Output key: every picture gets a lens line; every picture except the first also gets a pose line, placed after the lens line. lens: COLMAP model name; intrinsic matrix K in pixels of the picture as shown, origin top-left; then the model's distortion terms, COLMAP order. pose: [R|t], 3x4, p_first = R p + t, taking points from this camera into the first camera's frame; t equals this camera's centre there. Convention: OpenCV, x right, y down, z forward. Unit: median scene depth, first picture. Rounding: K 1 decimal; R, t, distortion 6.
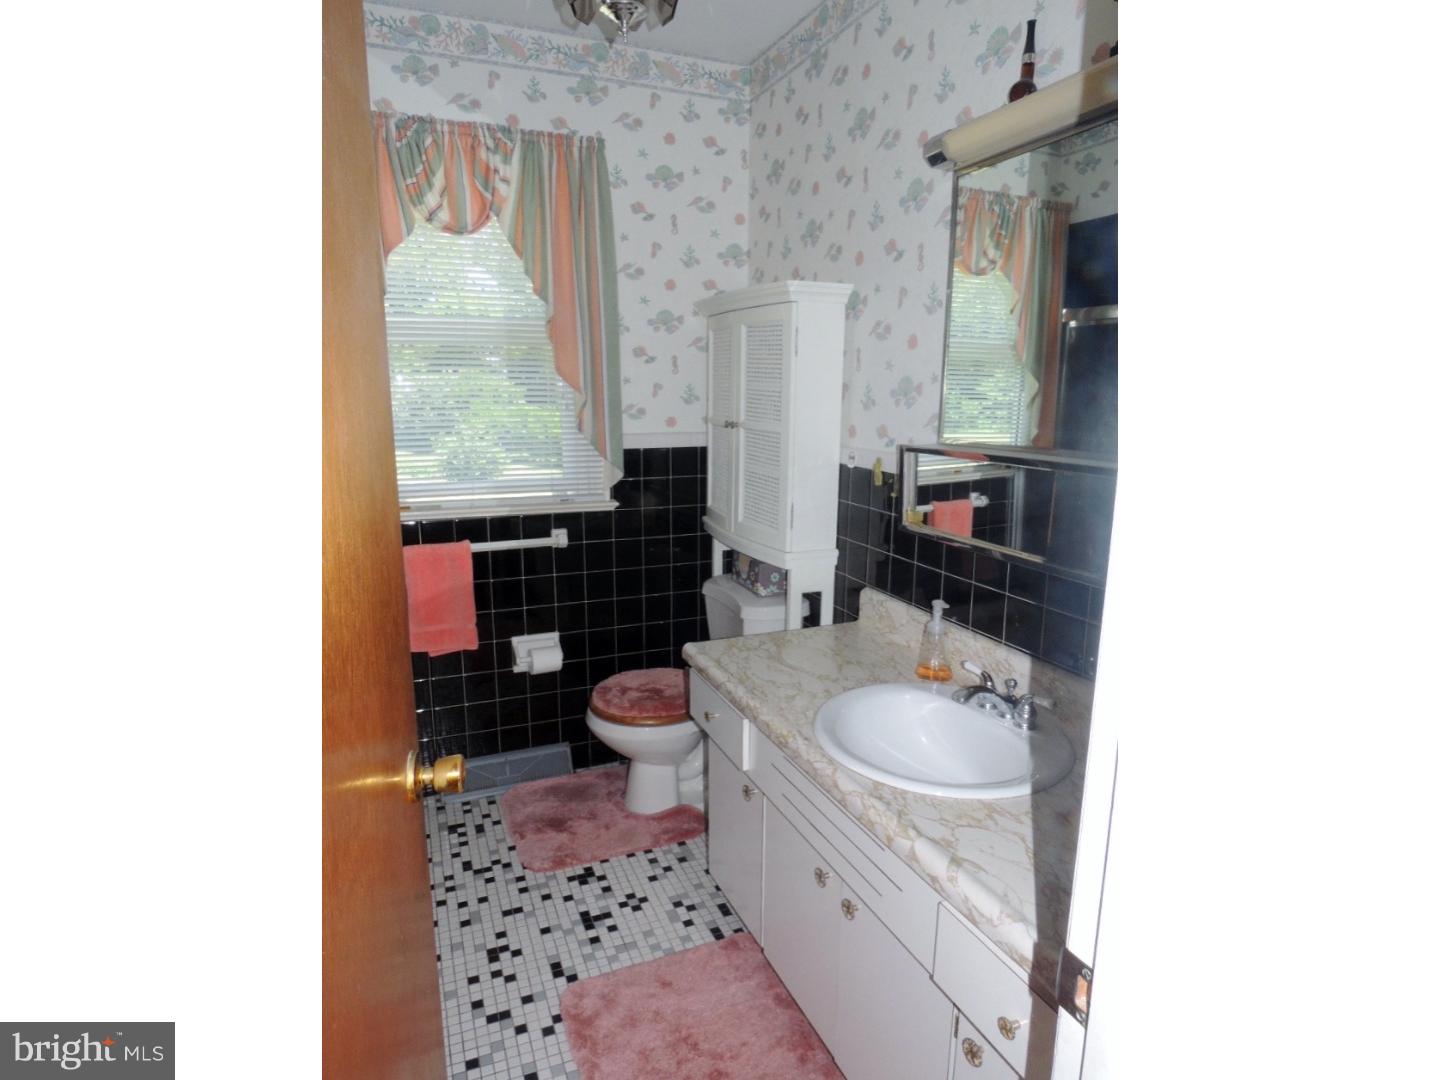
lens RADIAL K [[776.1, 0, 698.6], [0, 776.1, 537.7], [0, 0, 1]] dist [-0.041178, 0.000511]
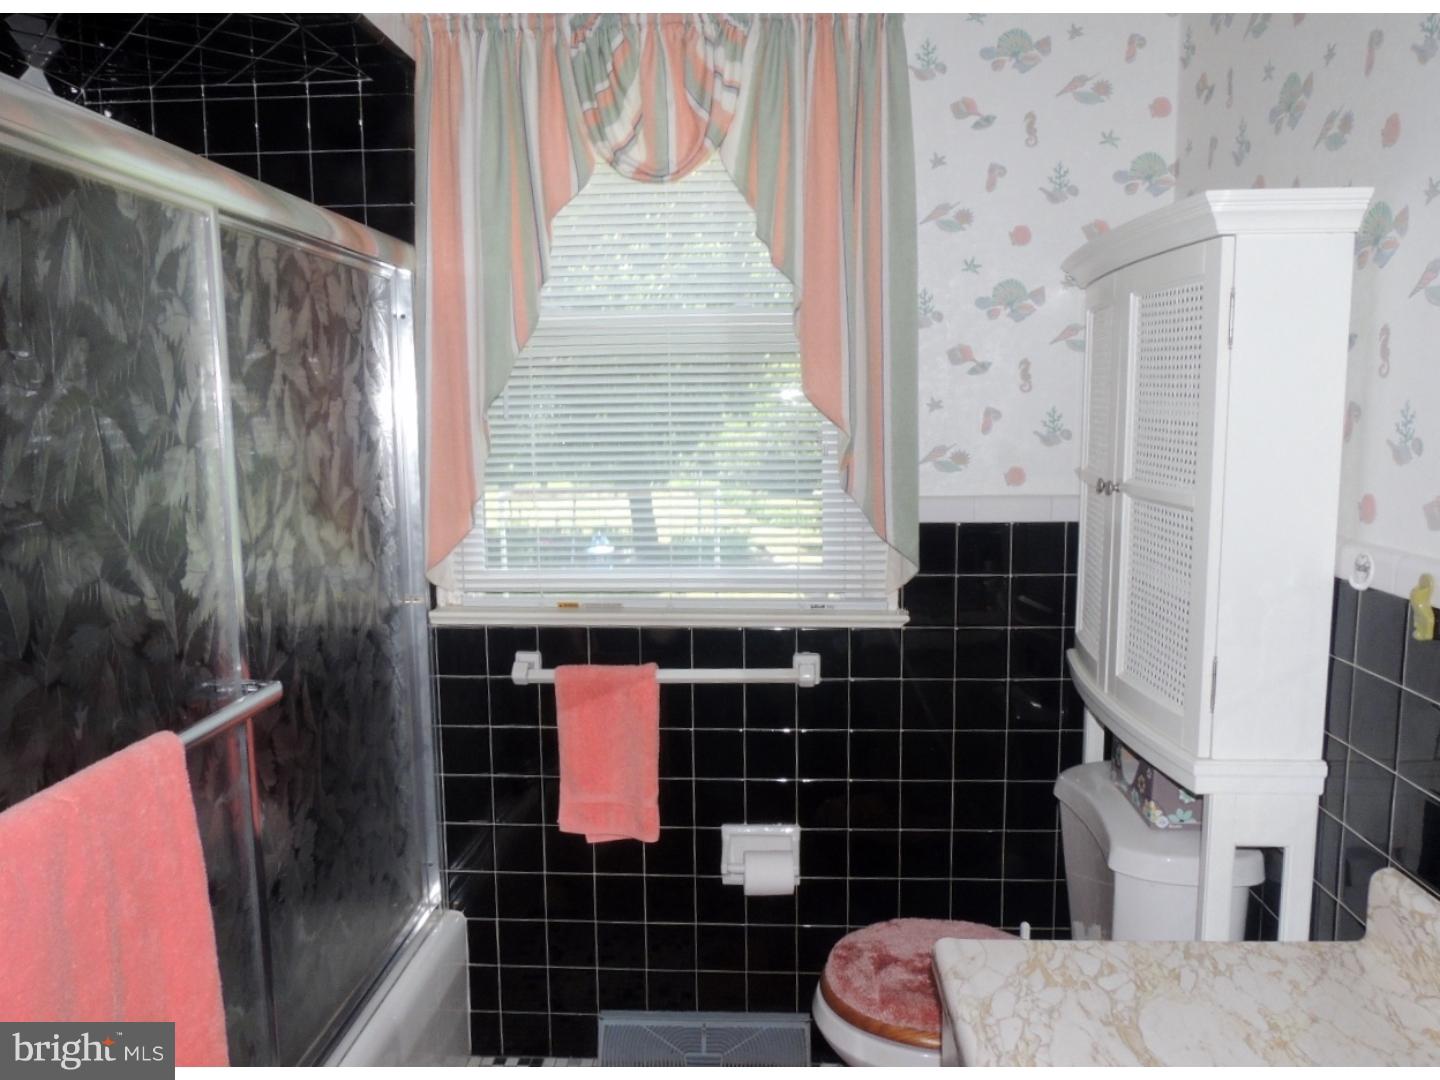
lens RADIAL K [[1027.2, 0, 715.2], [0, 1027.2, 537.8], [0, 0, 1]] dist [-0.031121, 0.005155]
pose [[0.903747, 0.035925, -0.426558, 0.092874], [-0.065951, 0.996260, -0.055823, -0.053545], [0.422957, 0.078582, 0.902736, 0.261930]]
